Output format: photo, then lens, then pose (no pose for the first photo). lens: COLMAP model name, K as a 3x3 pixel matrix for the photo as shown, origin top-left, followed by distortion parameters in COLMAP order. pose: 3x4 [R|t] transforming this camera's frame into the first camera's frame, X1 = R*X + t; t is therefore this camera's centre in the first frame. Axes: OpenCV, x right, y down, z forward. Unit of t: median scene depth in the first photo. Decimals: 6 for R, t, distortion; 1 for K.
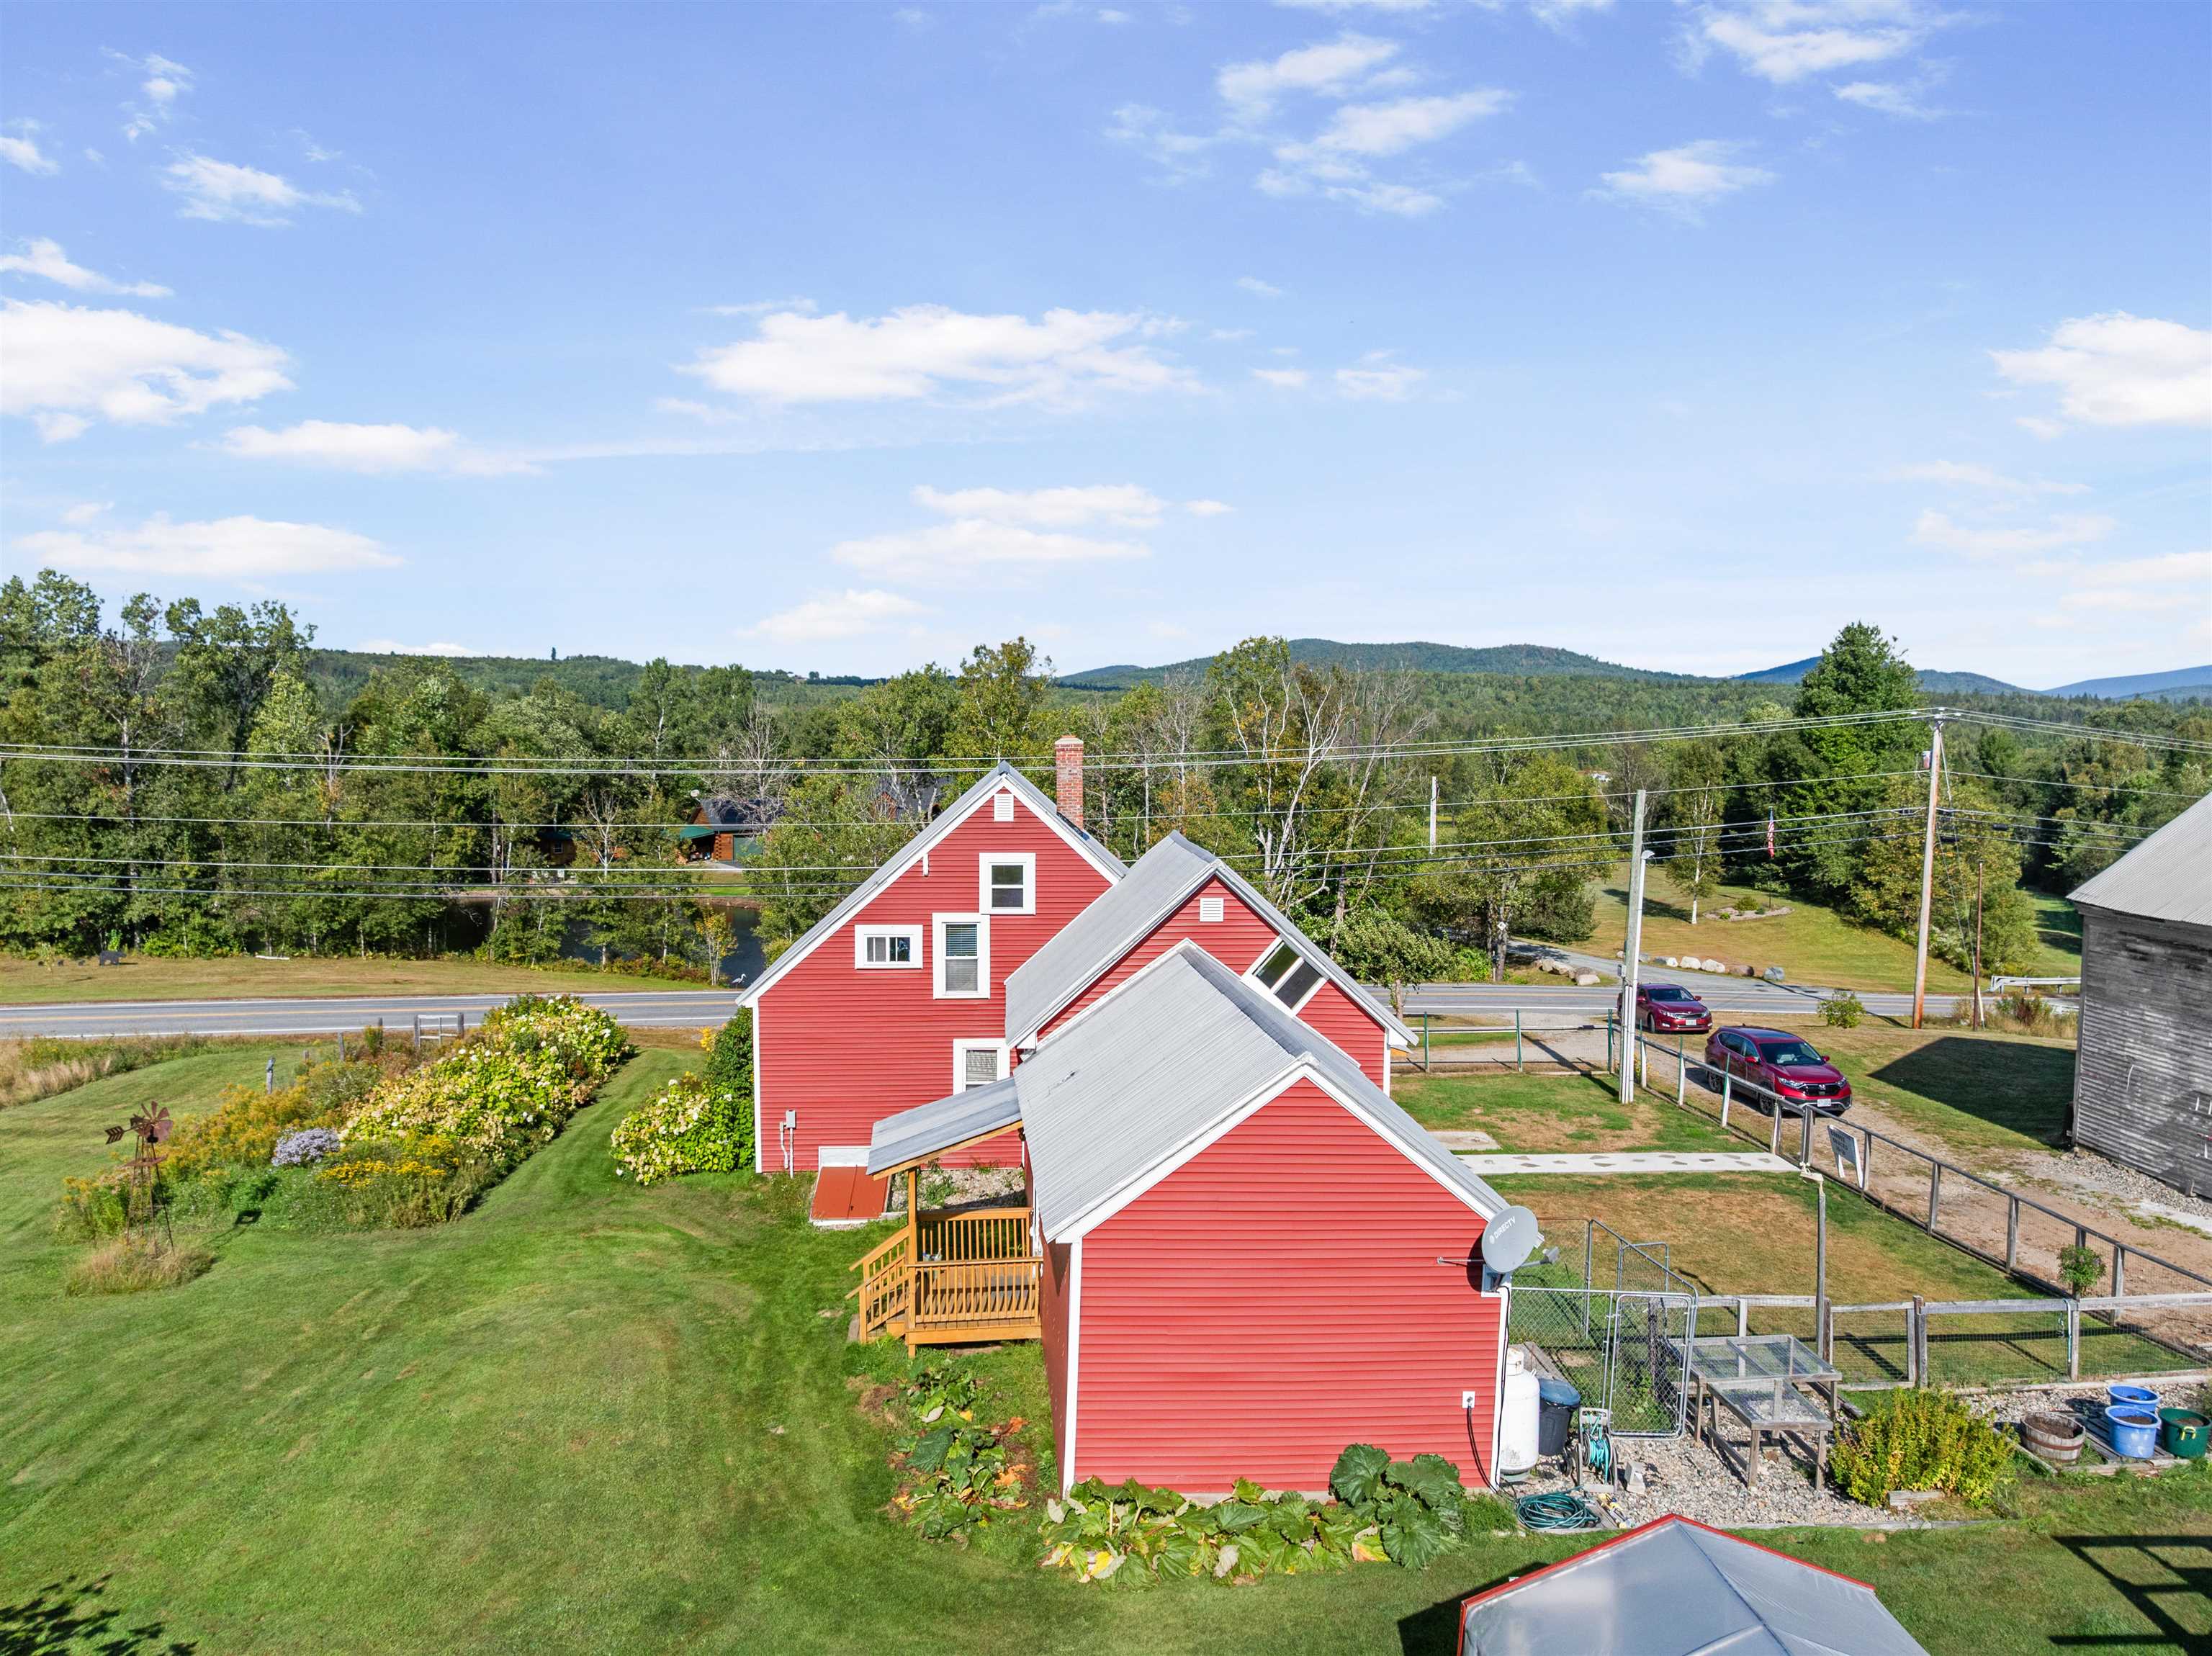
lens RADIAL K [[1551.7, 0, 1111.4], [0, 1551.7, 822.3], [0, 0, 1]] dist [-0.039347, -0.002449]
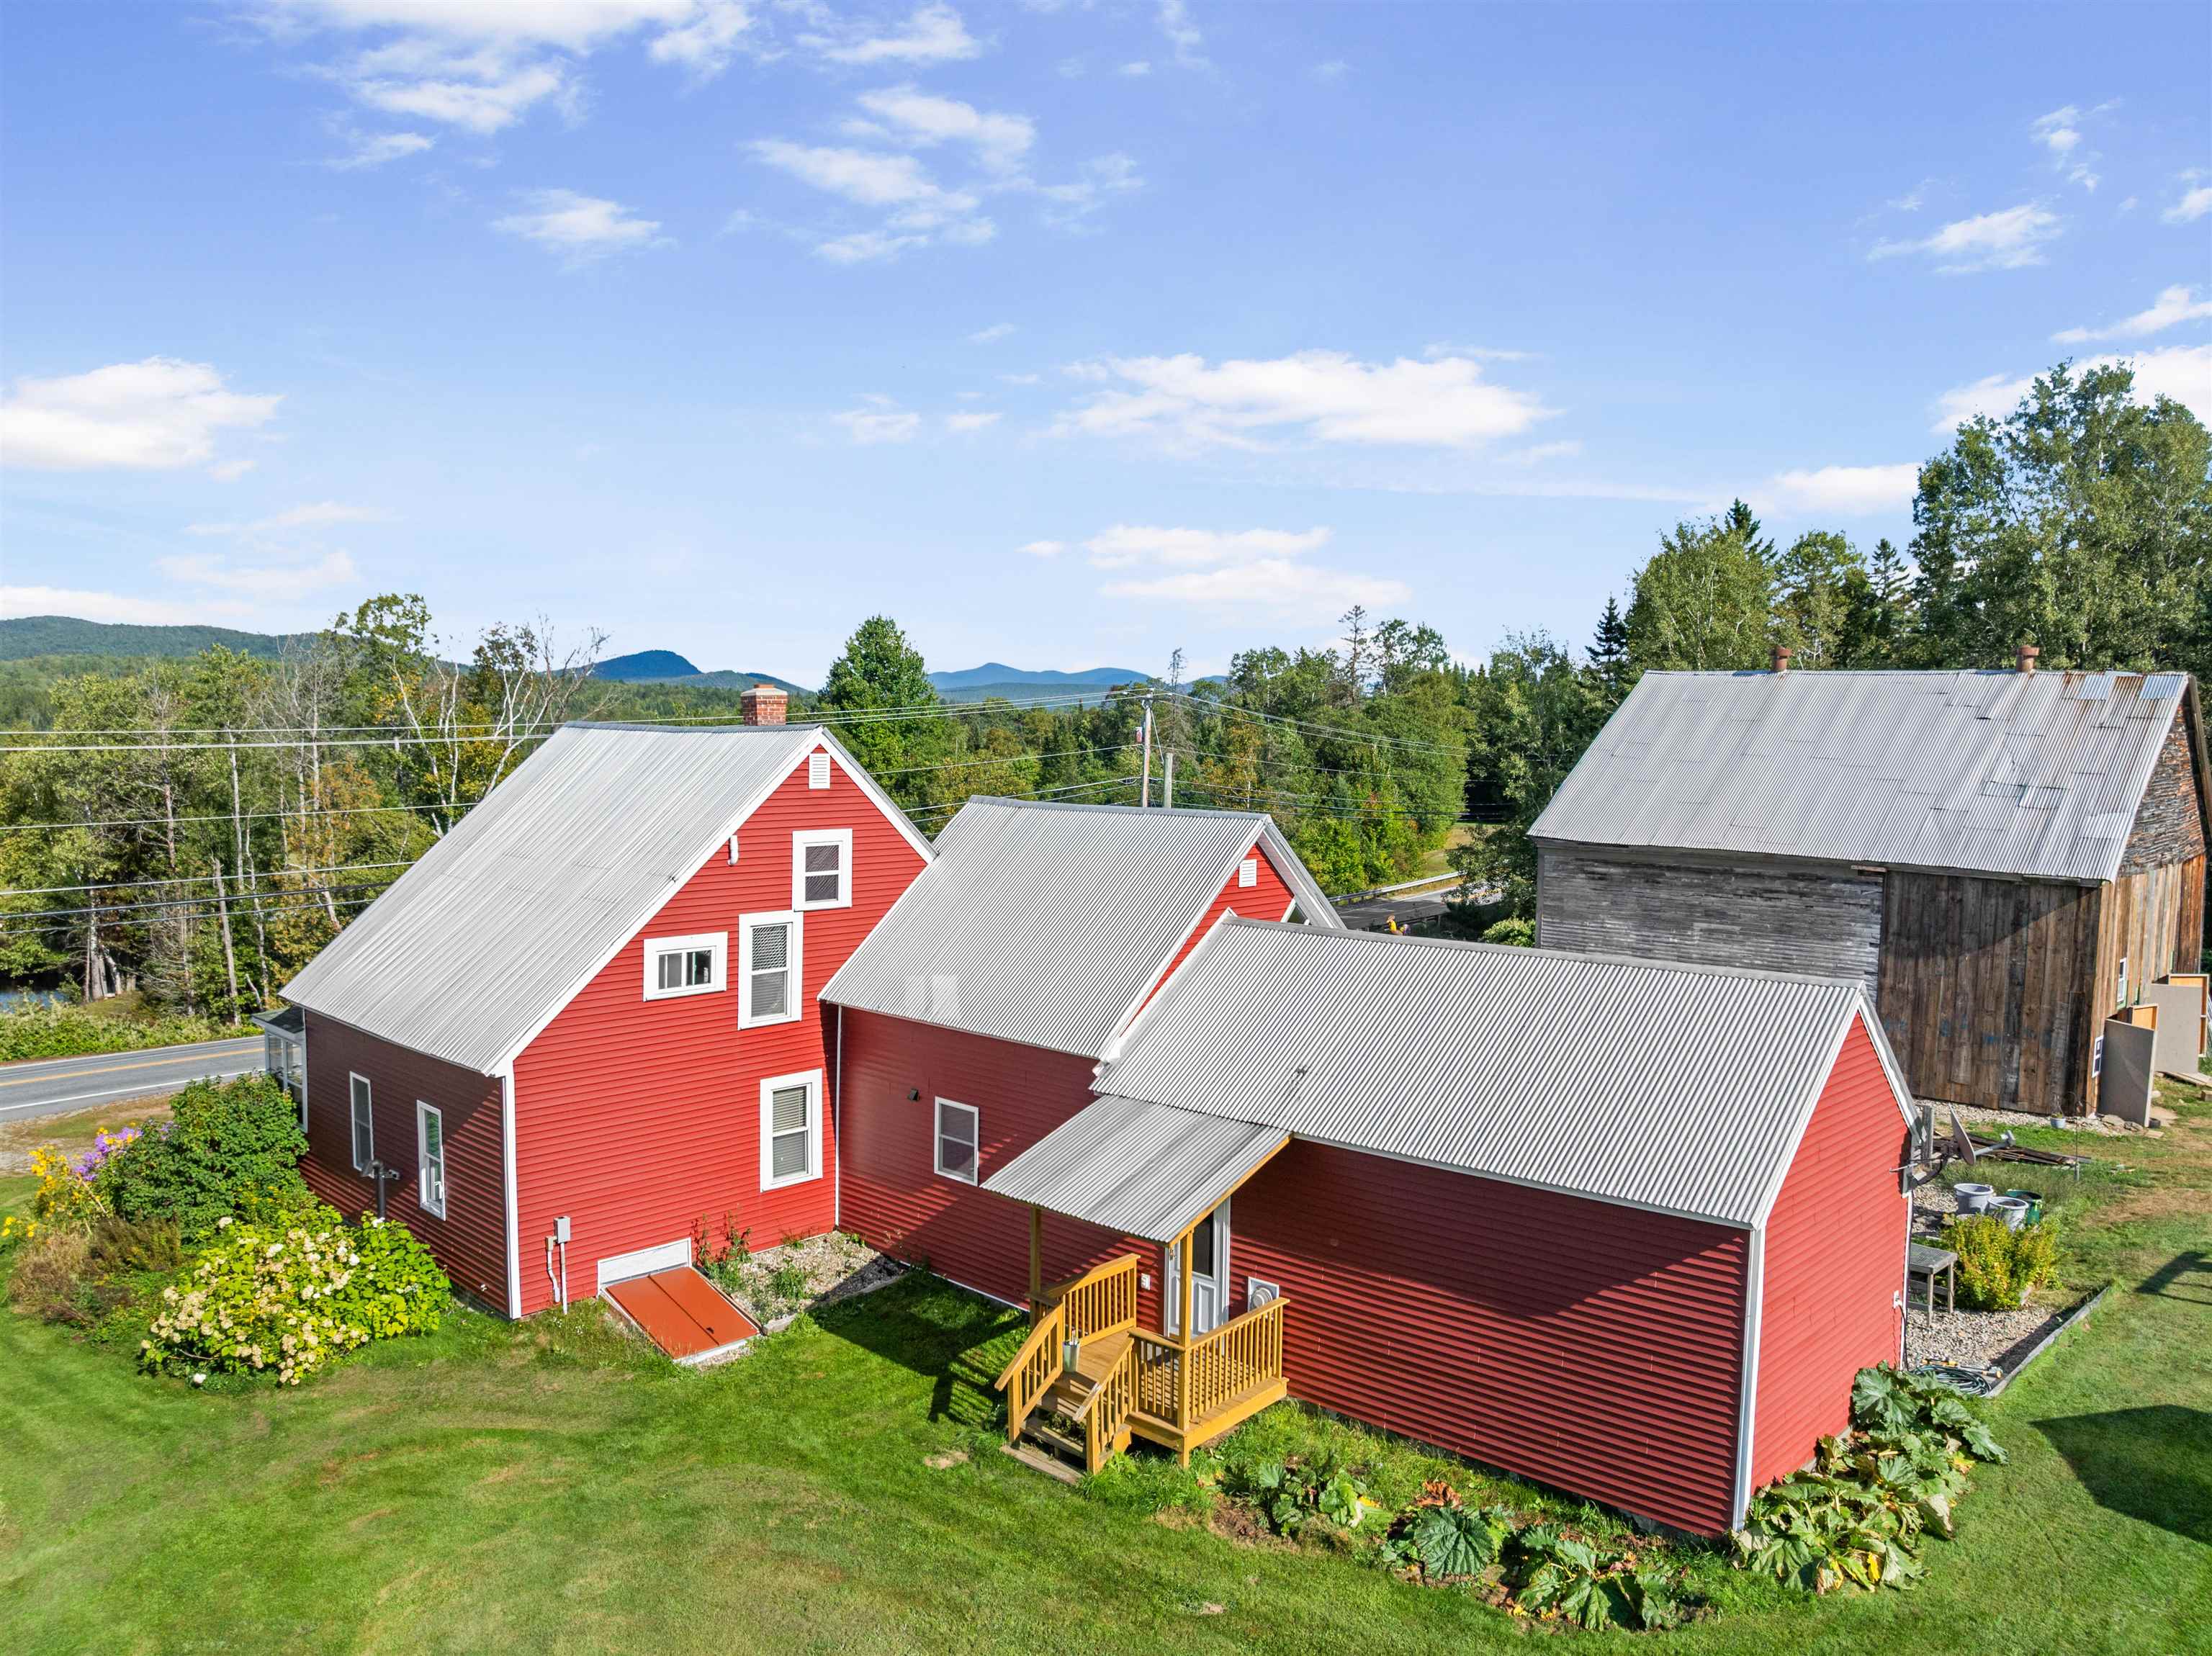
lens RADIAL K [[1551.7, 0, 1111.4], [0, 1551.7, 822.3], [0, 0, 1]] dist [-0.039347, -0.002449]
pose [[0.743185, -0.037156, 0.668053, -0.476224], [0.035214, 0.999245, 0.016402, 0.008334], [-0.668159, 0.011335, 0.743933, 0.326559]]
